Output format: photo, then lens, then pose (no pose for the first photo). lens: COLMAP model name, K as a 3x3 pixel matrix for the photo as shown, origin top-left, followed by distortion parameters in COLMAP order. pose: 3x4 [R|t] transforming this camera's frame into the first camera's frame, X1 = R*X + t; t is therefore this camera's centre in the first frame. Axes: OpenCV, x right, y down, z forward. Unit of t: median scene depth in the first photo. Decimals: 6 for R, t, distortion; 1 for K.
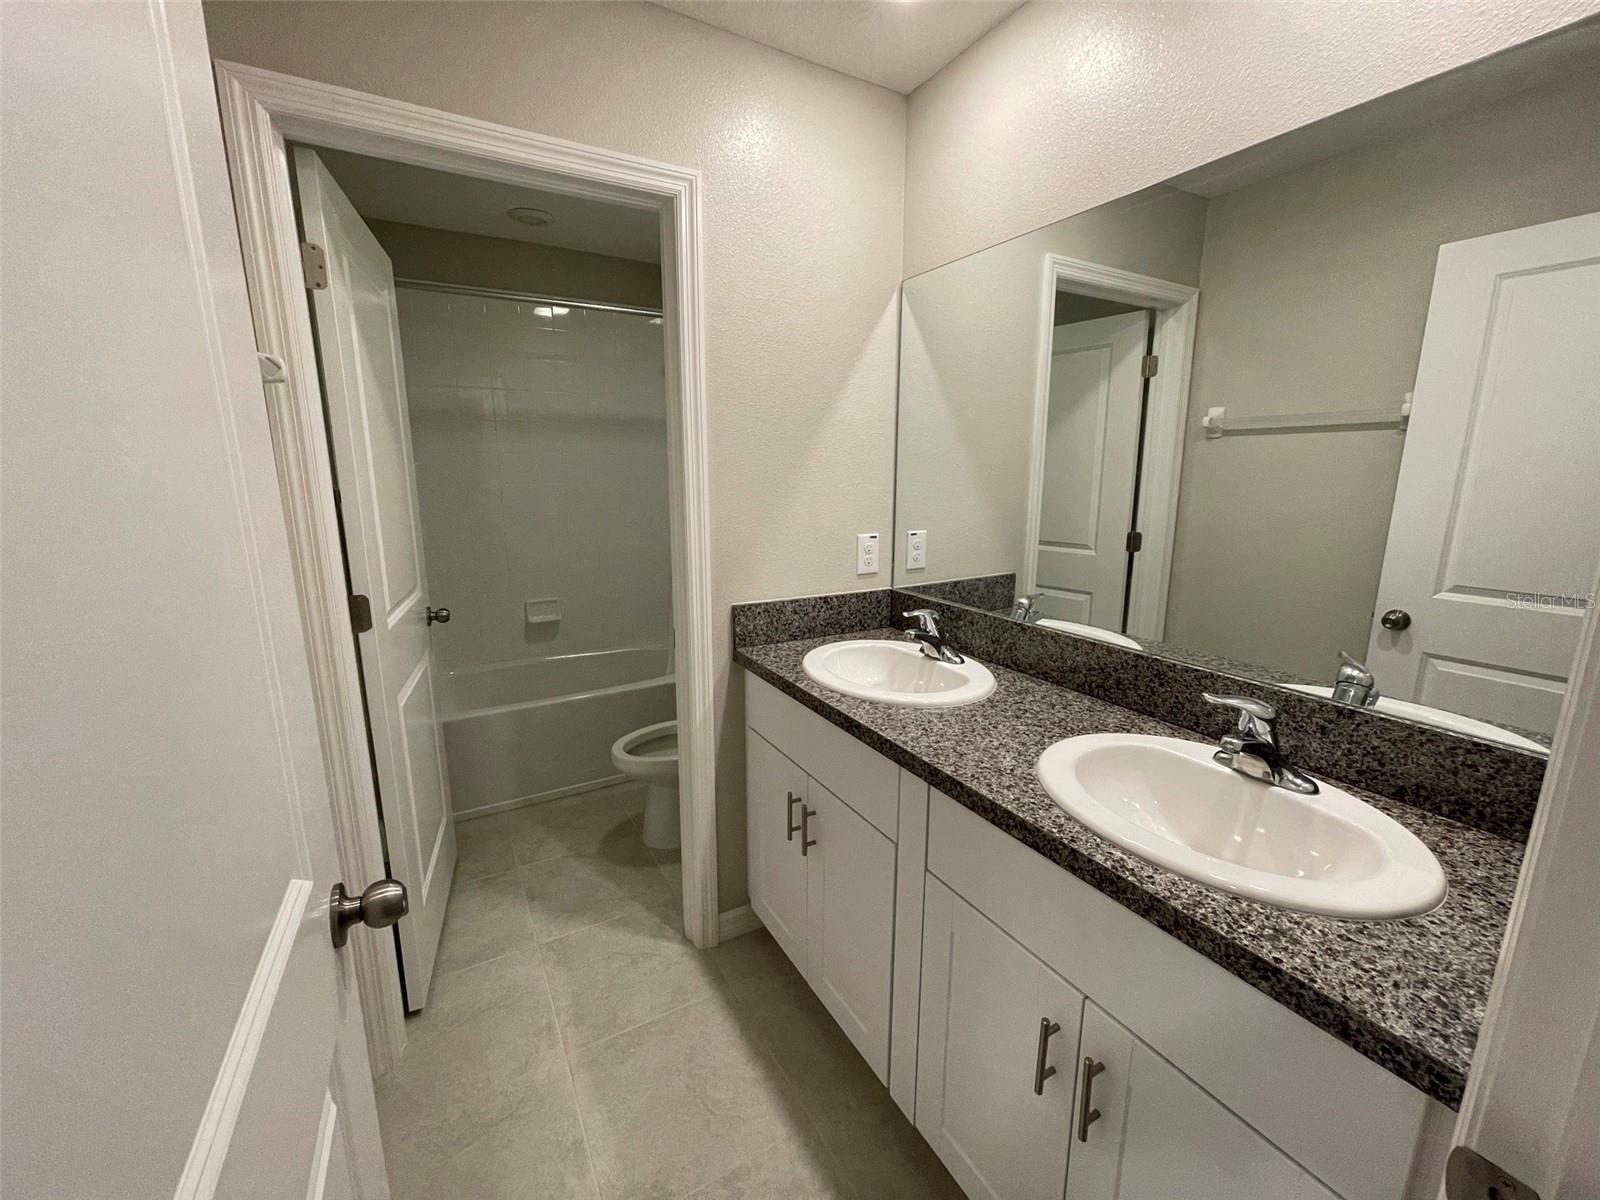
lens RADIAL K [[646.0, 0, 795.4], [0, 646.0, 598.5], [0, 0, 1]] dist [-0.001637, -0.000182]
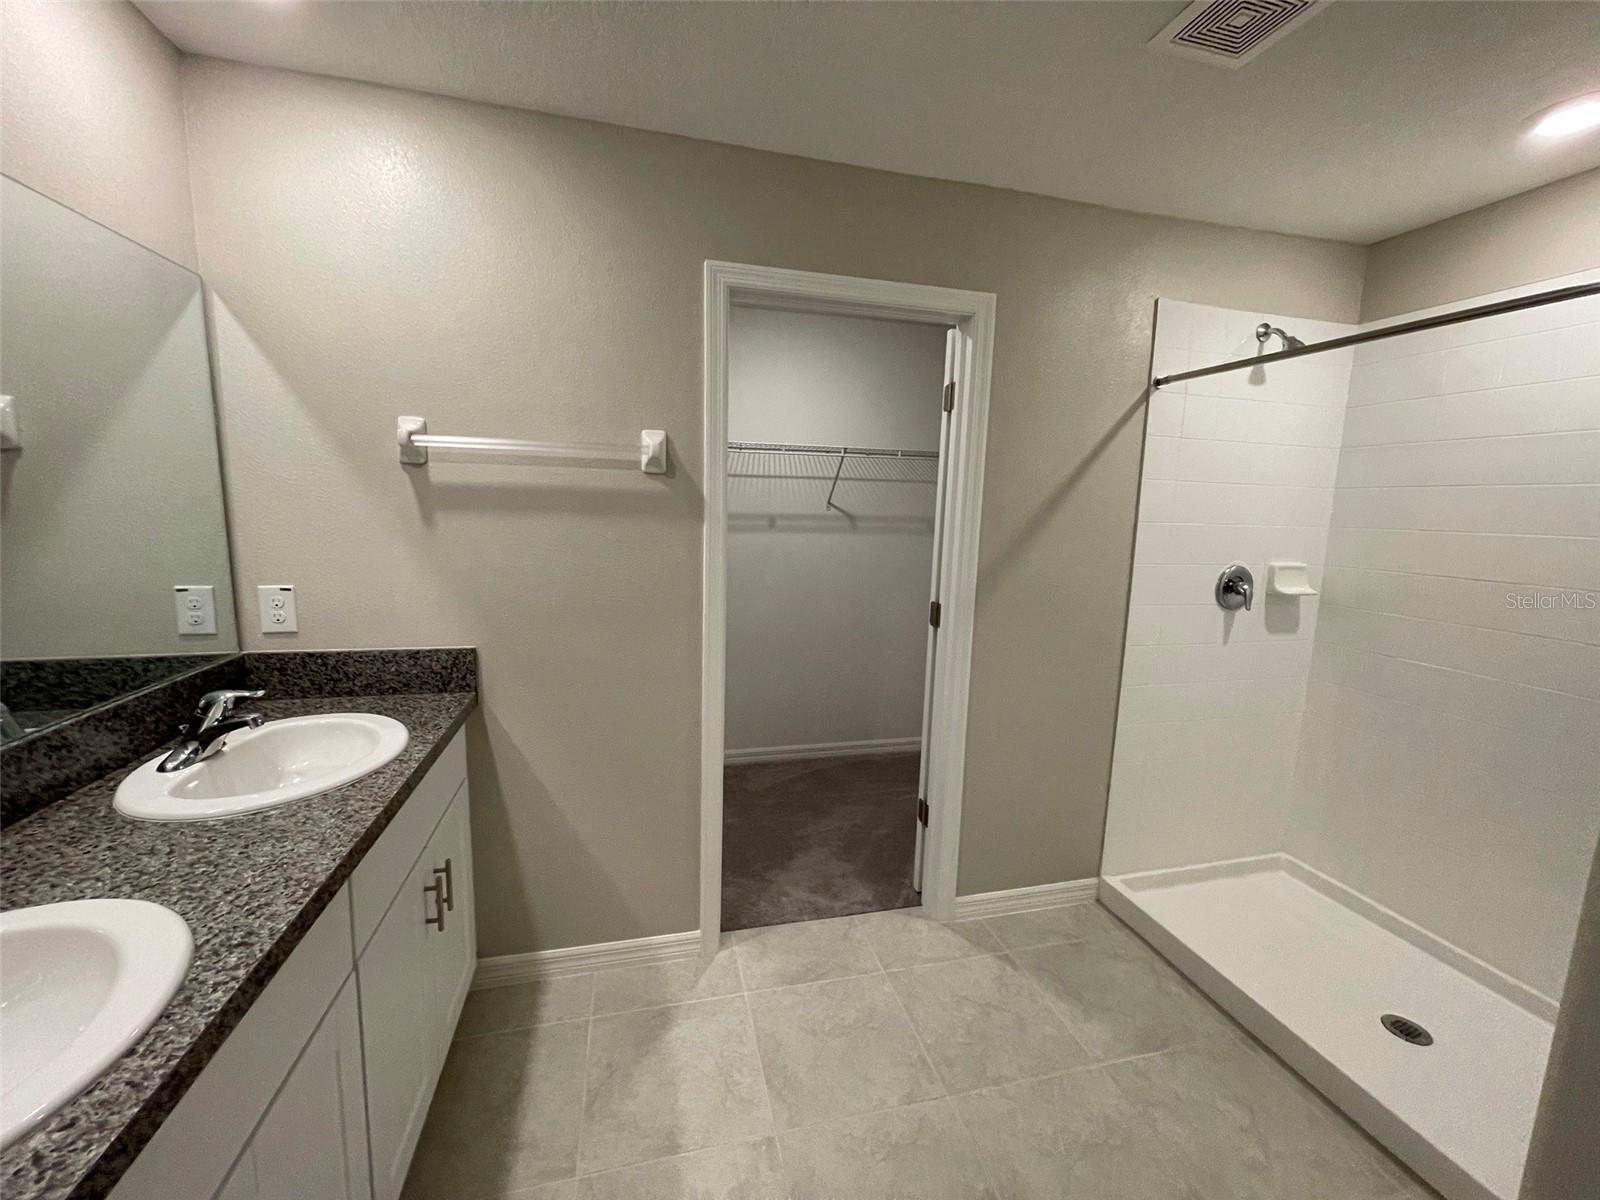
lens RADIAL K [[646.0, 0, 795.4], [0, 646.0, 598.5], [0, 0, 1]] dist [-0.001637, -0.000182]
pose [[0.968516, 0.053064, -0.243229, 0.992781], [-0.069488, 0.995810, -0.059444, -0.084588], [0.239056, 0.074474, 0.968146, 0.393101]]
